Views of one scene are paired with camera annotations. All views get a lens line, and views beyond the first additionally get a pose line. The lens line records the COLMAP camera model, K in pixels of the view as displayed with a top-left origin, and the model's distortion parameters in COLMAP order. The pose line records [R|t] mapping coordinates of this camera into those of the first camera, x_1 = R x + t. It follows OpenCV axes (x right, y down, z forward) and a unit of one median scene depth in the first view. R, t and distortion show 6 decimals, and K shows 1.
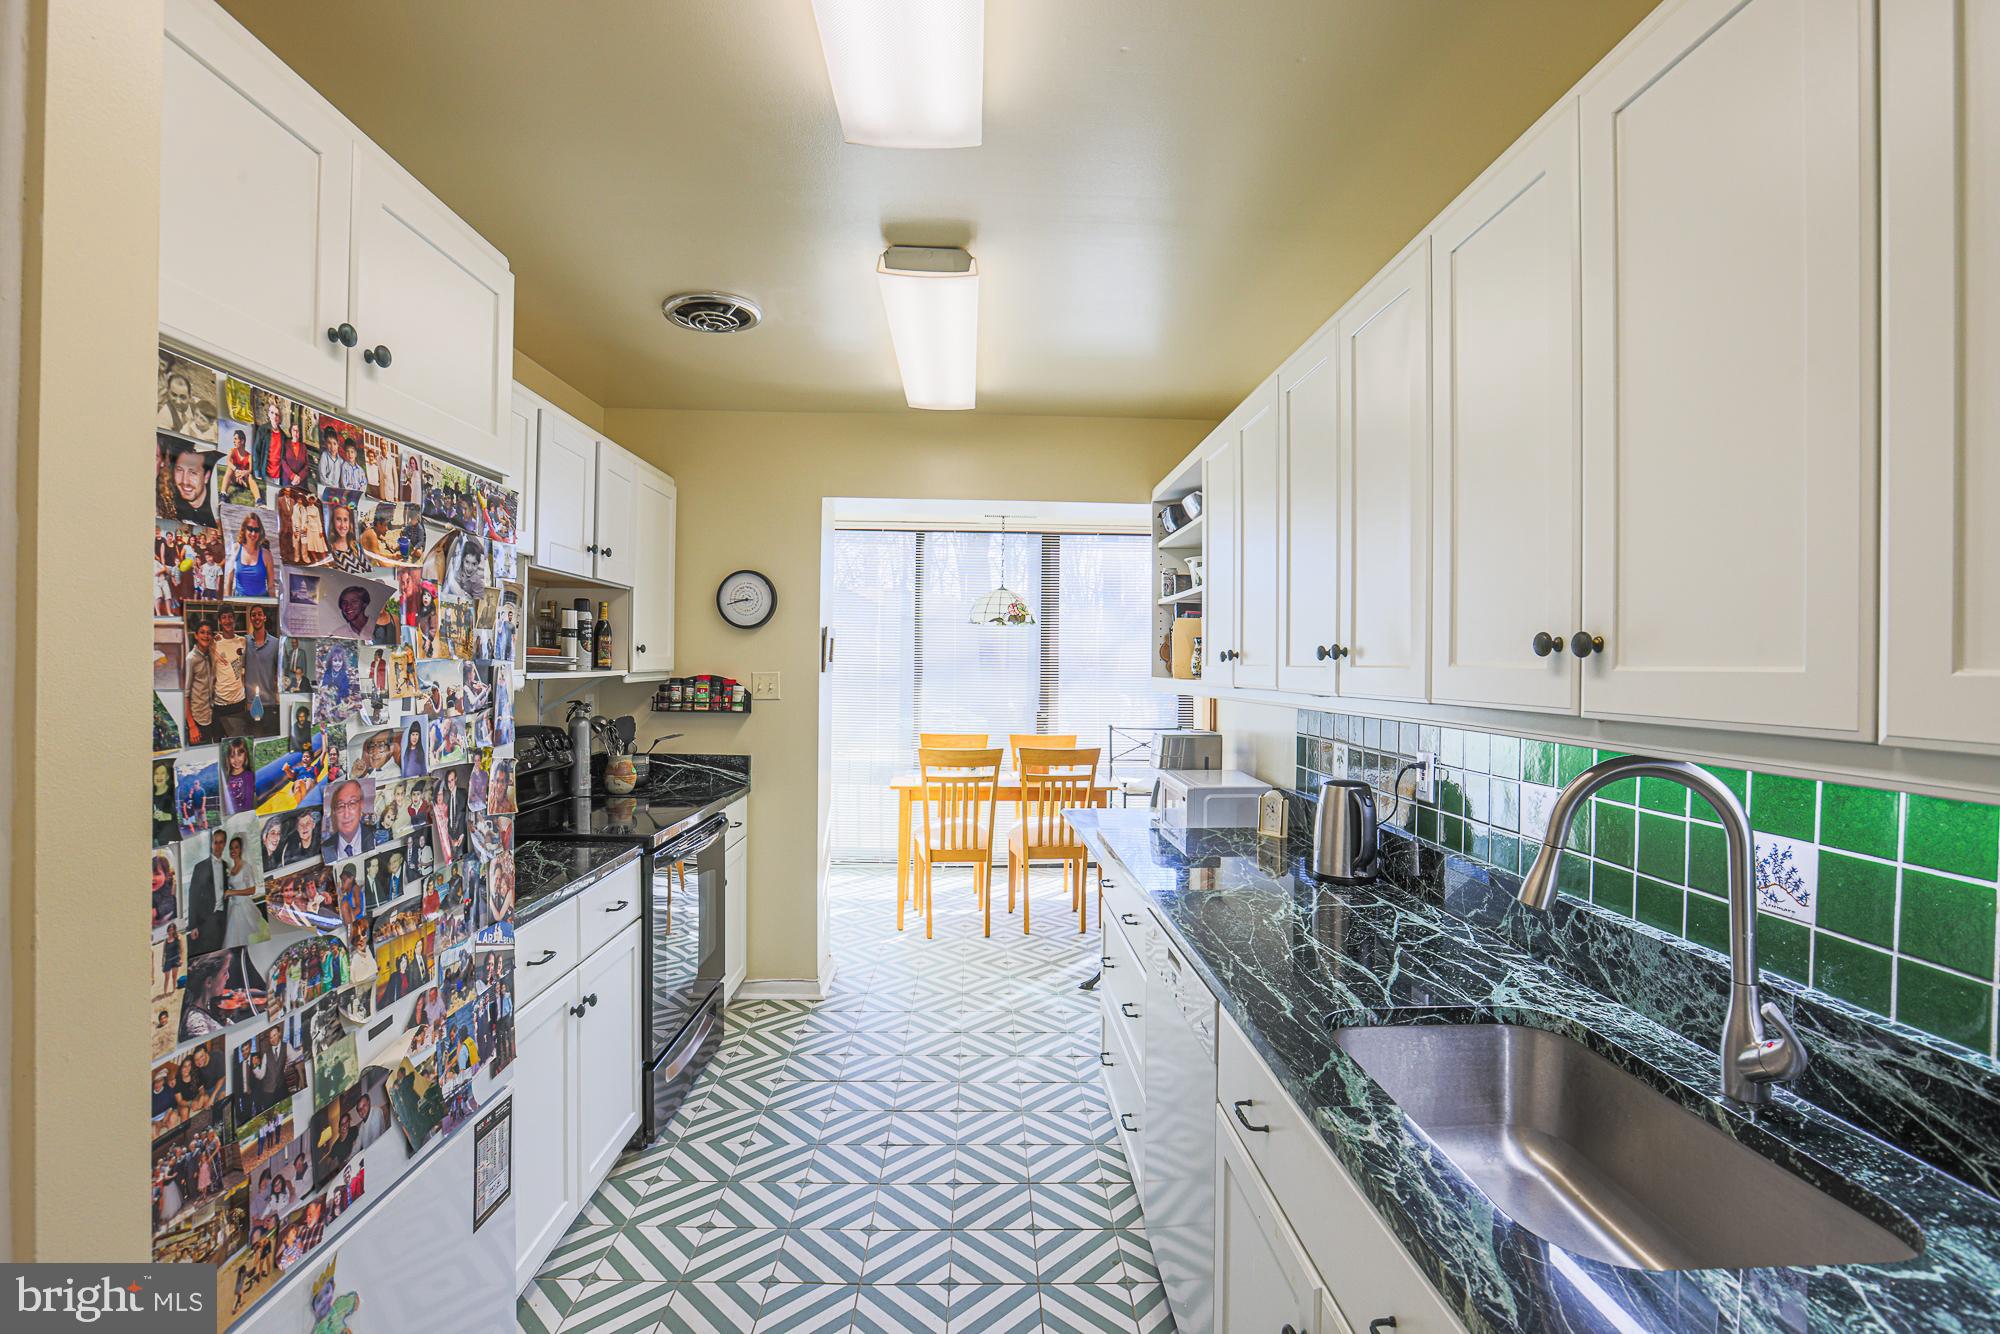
lens RADIAL K [[916.1, 0, 1003.3], [0, 916.1, 665.3], [0, 0, 1]] dist [-0.023117, 0.002450]
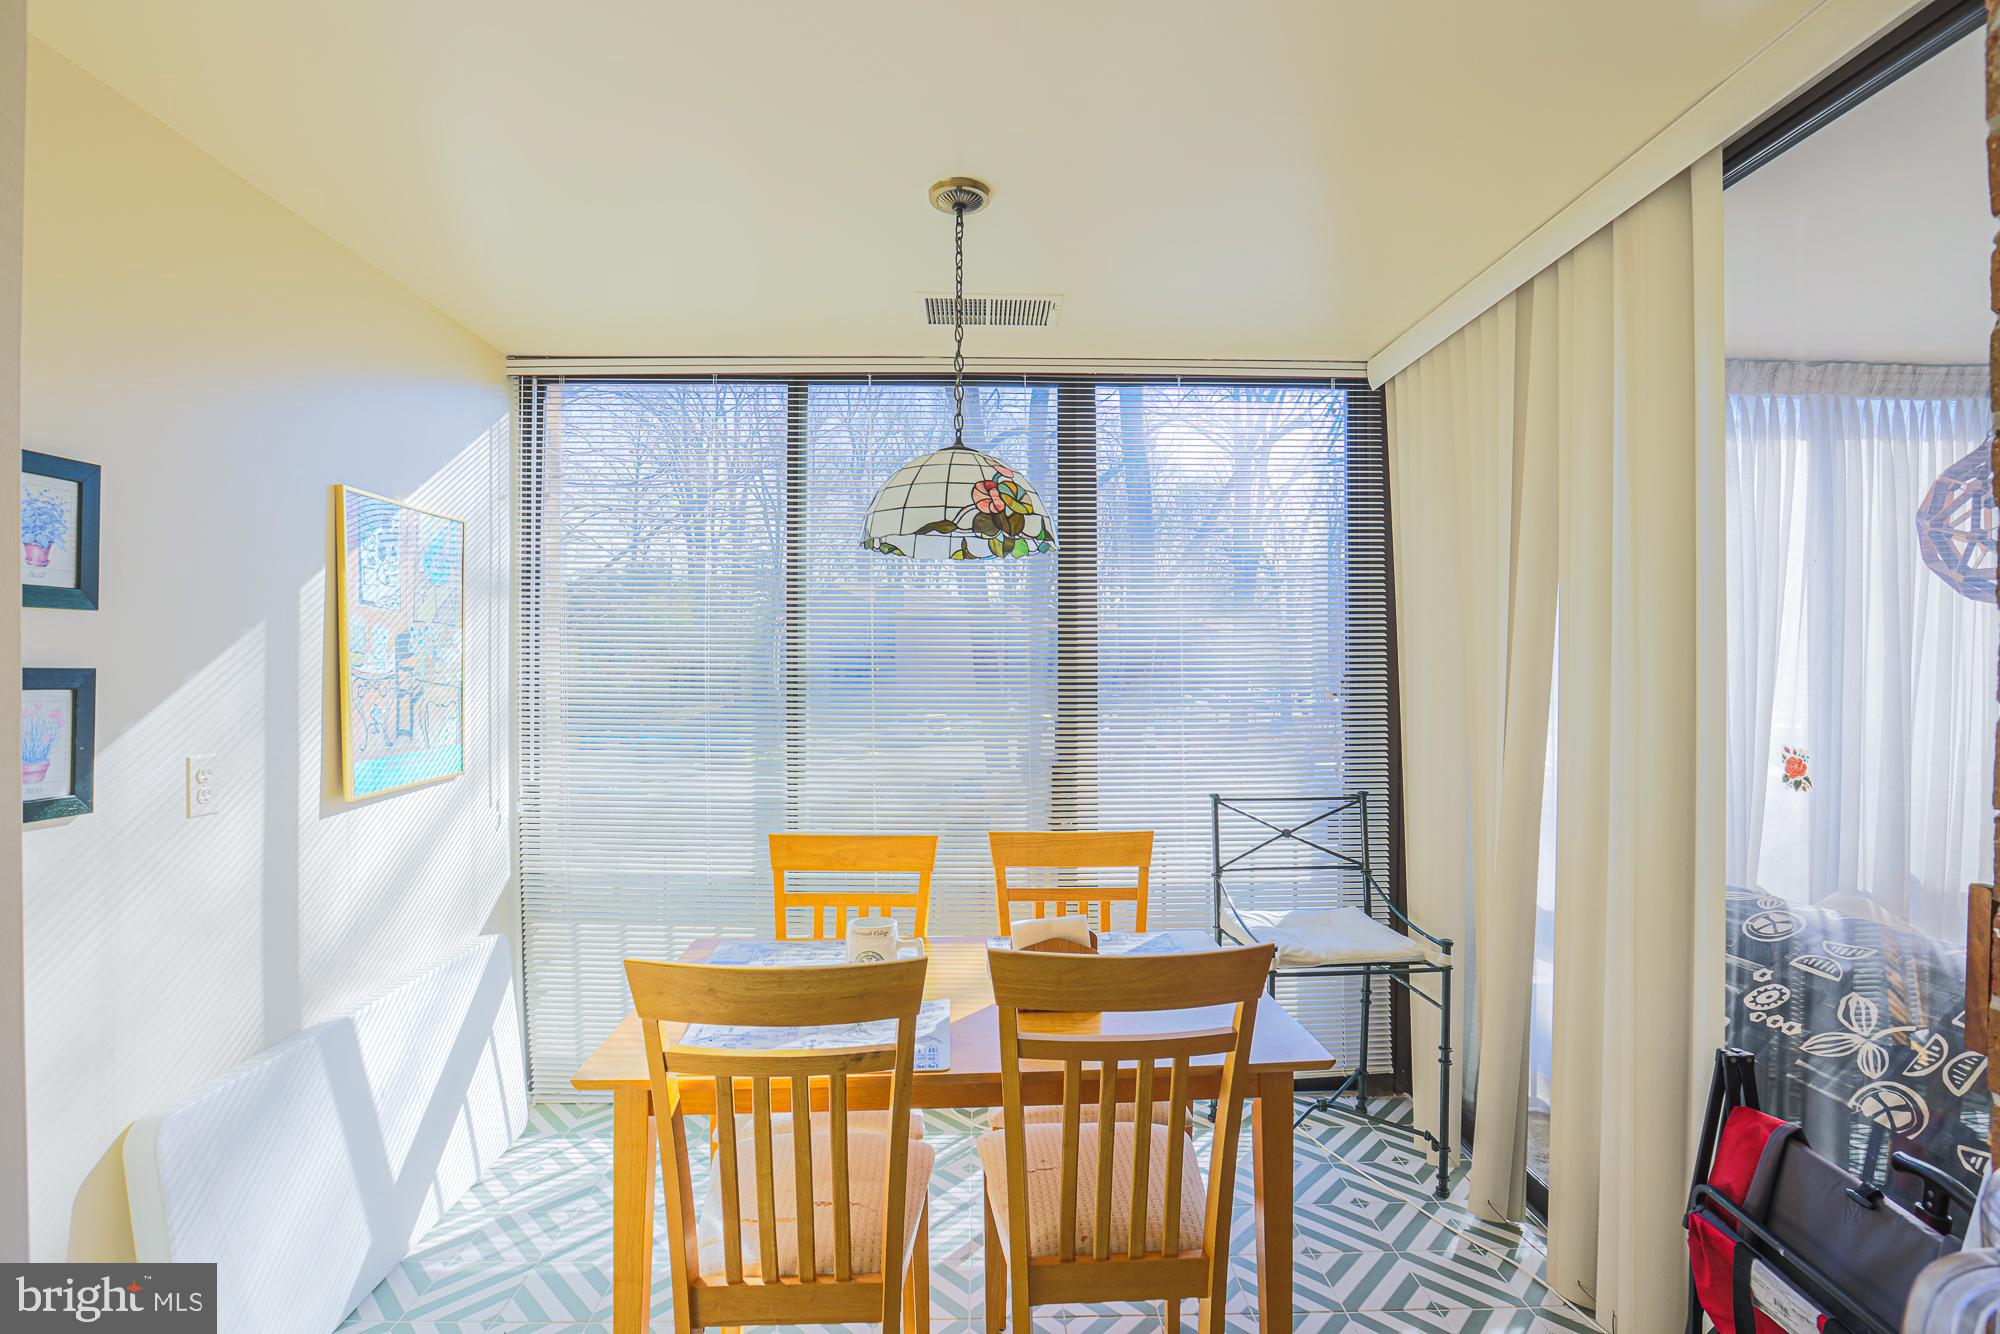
lens RADIAL K [[916.1, 0, 1001.2], [0, 916.1, 667.1], [0, 0, 1]] dist [-0.023117, 0.002450]
pose [[0.999878, 0.004257, -0.015053, 0.023158], [-0.004163, 0.999972, 0.006278, 0.001171], [0.015079, -0.006215, 0.999867, 0.691235]]
